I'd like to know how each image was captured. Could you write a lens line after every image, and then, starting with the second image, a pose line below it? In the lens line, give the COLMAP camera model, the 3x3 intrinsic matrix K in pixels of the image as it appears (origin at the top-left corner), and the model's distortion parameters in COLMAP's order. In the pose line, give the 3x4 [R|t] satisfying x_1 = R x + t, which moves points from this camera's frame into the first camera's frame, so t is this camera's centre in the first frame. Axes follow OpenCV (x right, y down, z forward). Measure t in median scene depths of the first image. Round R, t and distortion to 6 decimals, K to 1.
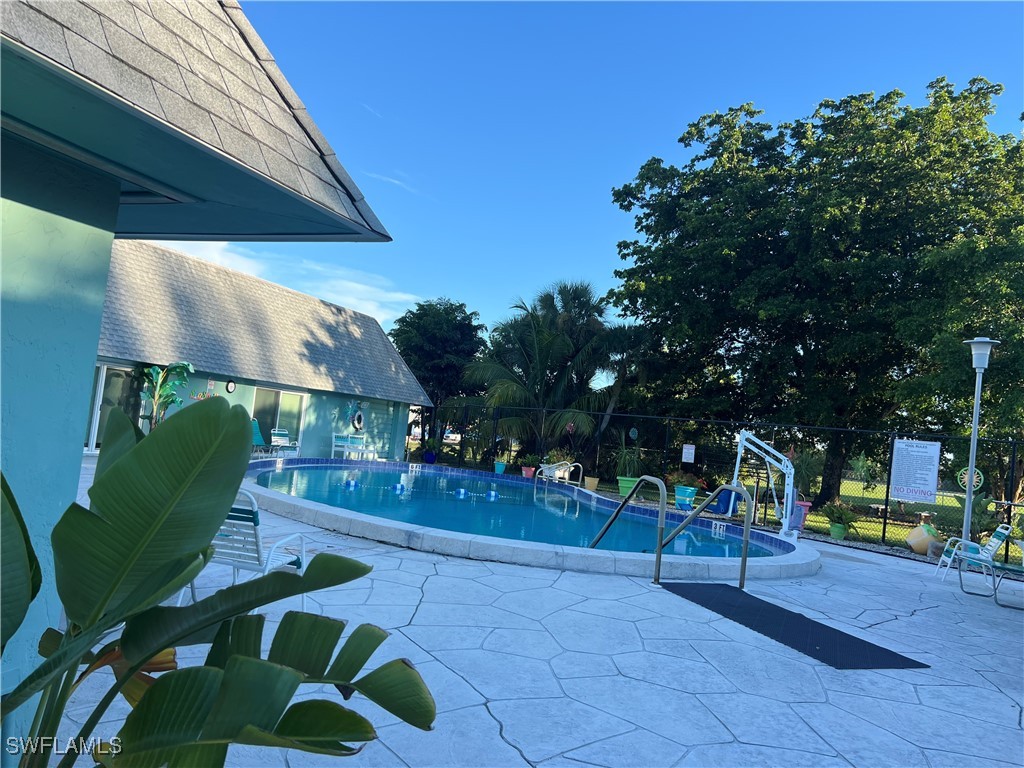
lens RADIAL K [[778.8, 0, 507.6], [0, 778.8, 384.6], [0, 0, 1]] dist [0.045777, -0.052517]
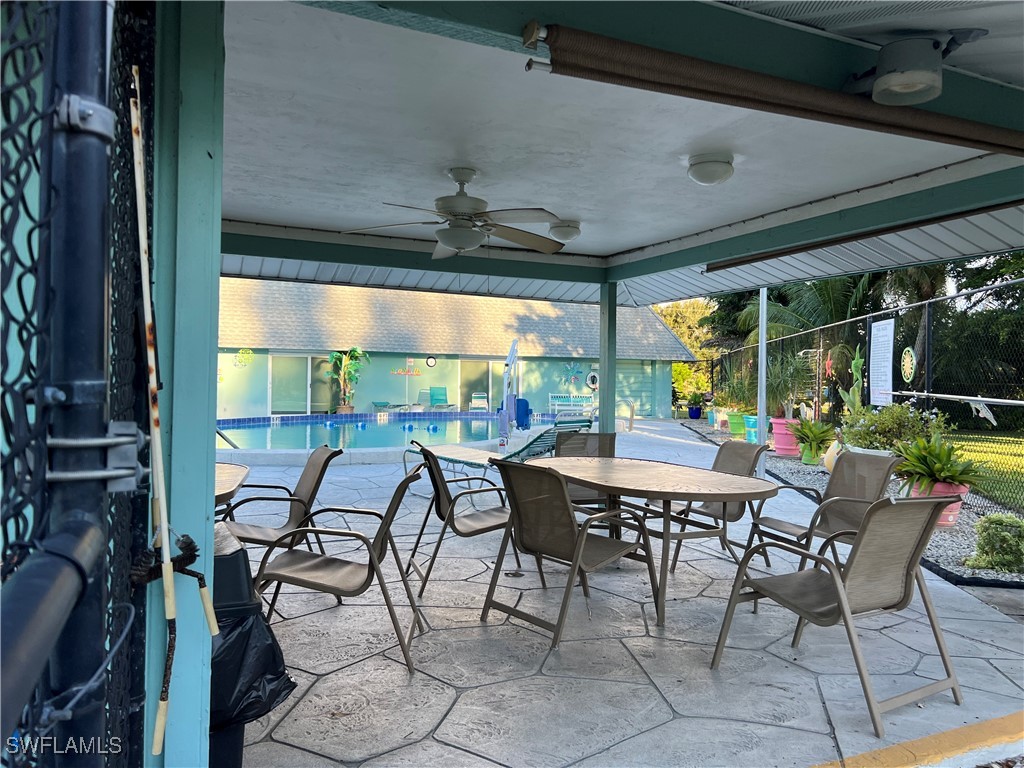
lens RADIAL K [[772.3, 0, 512.0], [0, 772.3, 384.0], [0, 0, 1]] dist [0.042391, -0.044376]
pose [[0.707354, -0.090602, -0.701029, 0.484651], [0.102510, 0.994416, -0.025085, 0.066696], [0.699387, -0.054118, 0.712692, 0.175710]]
